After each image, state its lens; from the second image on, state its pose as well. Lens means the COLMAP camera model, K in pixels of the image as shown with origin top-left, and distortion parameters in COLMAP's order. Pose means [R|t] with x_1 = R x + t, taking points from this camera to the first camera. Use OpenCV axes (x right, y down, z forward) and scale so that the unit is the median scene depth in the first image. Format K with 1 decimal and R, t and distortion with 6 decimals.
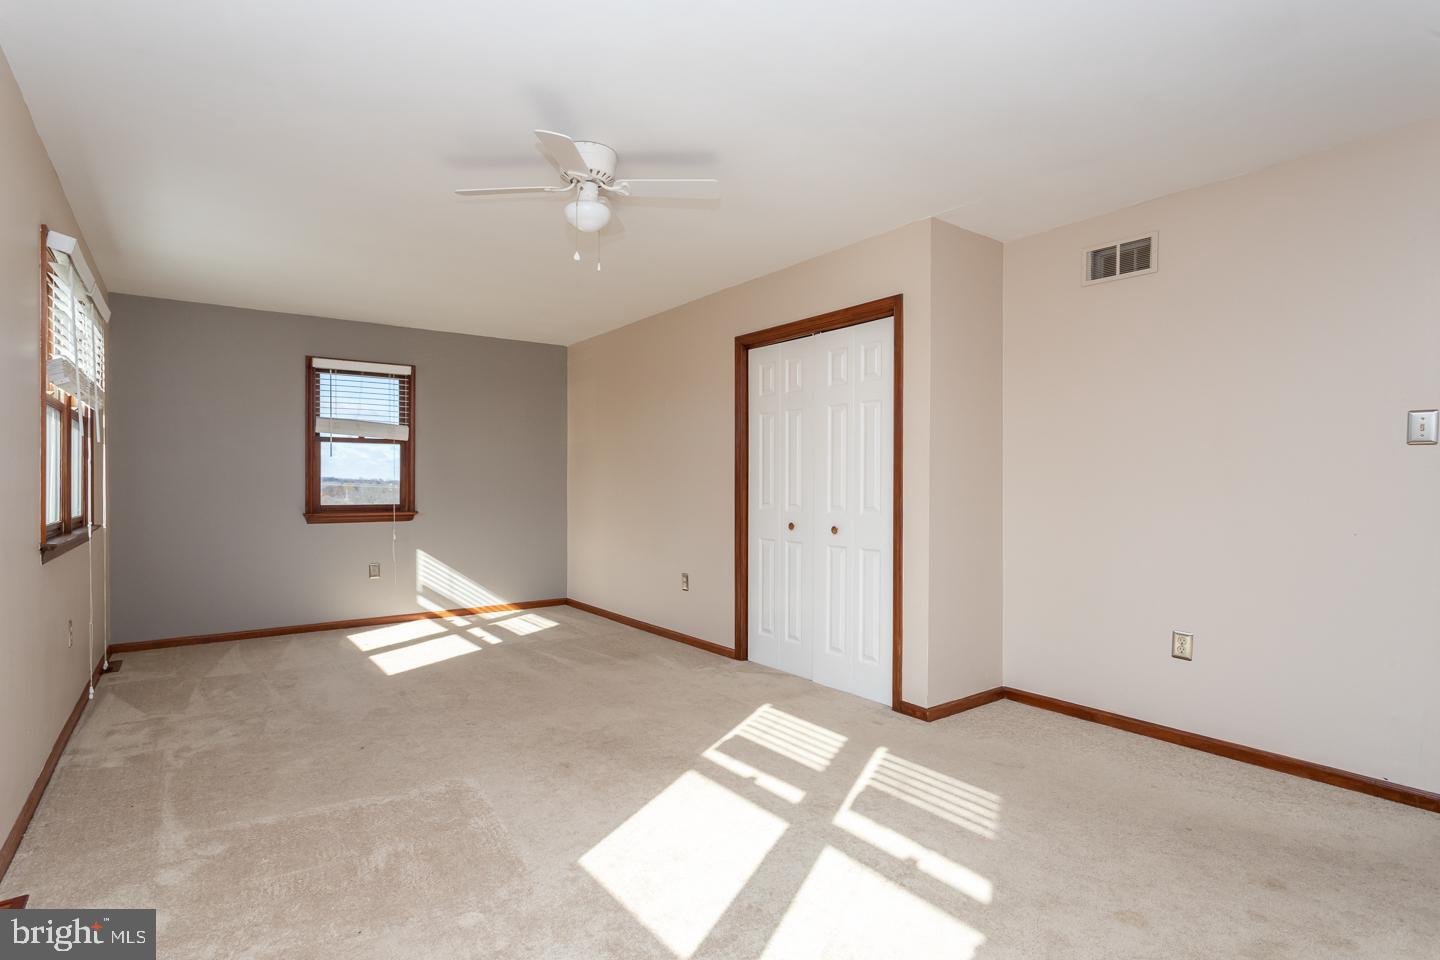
lens RADIAL K [[716.1, 0, 702.4], [0, 716.1, 486.9], [0, 0, 1]] dist [-0.012888, 0.000474]
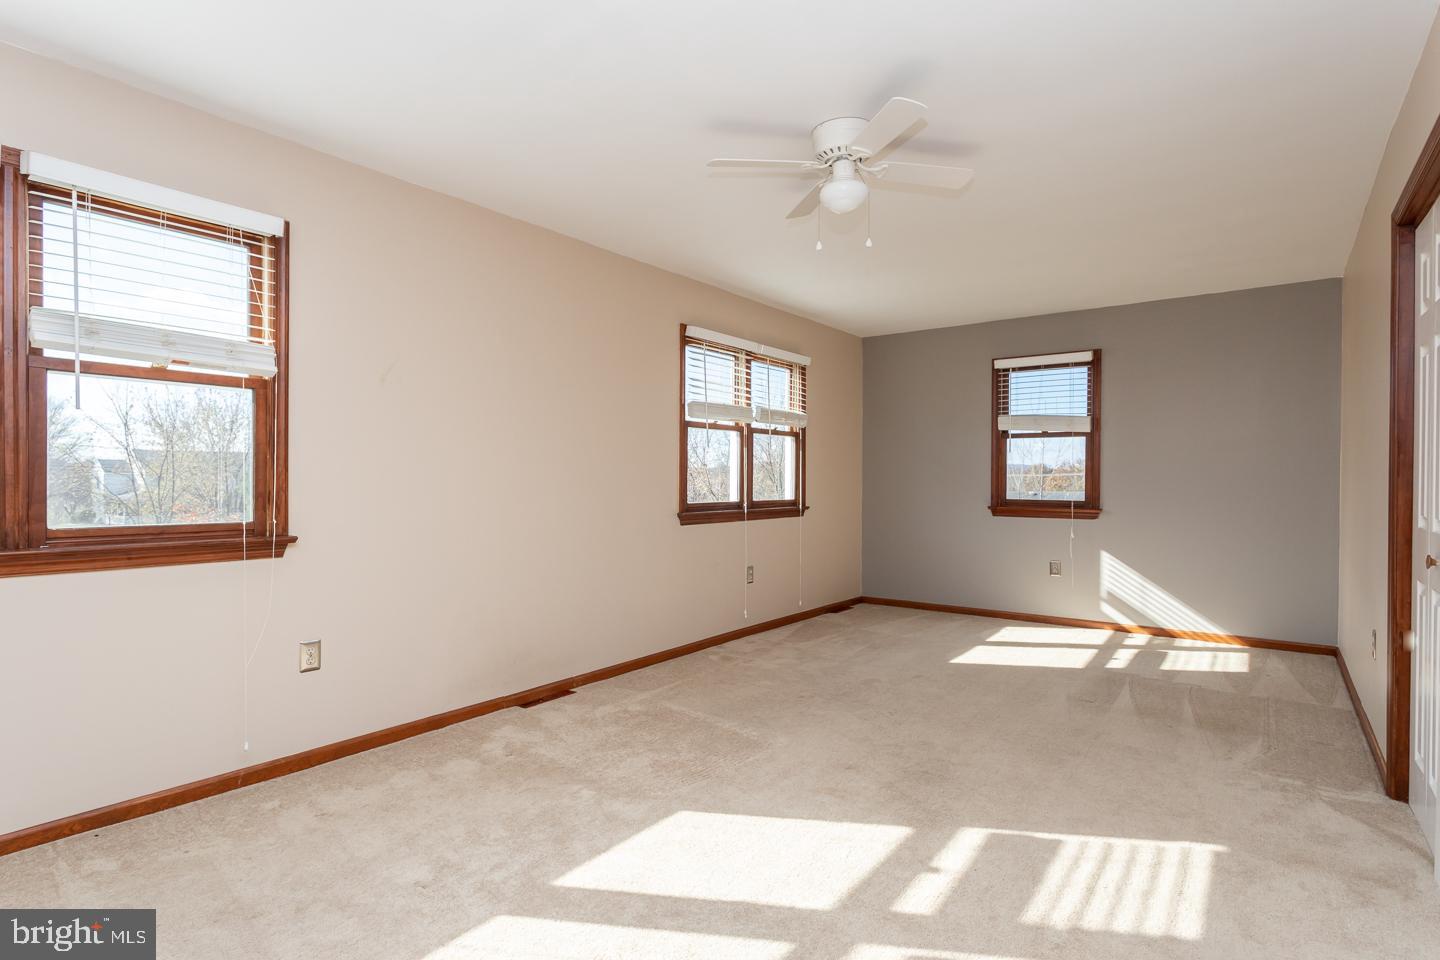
lens RADIAL K [[721.0, 0, 704.0], [0, 721.0, 480.3], [0, 0, 1]] dist [-0.000173, 0.000908]
pose [[0.289049, 0.002382, -0.957311, 0.355280], [-0.006753, 0.999977, 0.000449, 0.000737], [0.957290, 0.006335, 0.289059, 0.270664]]
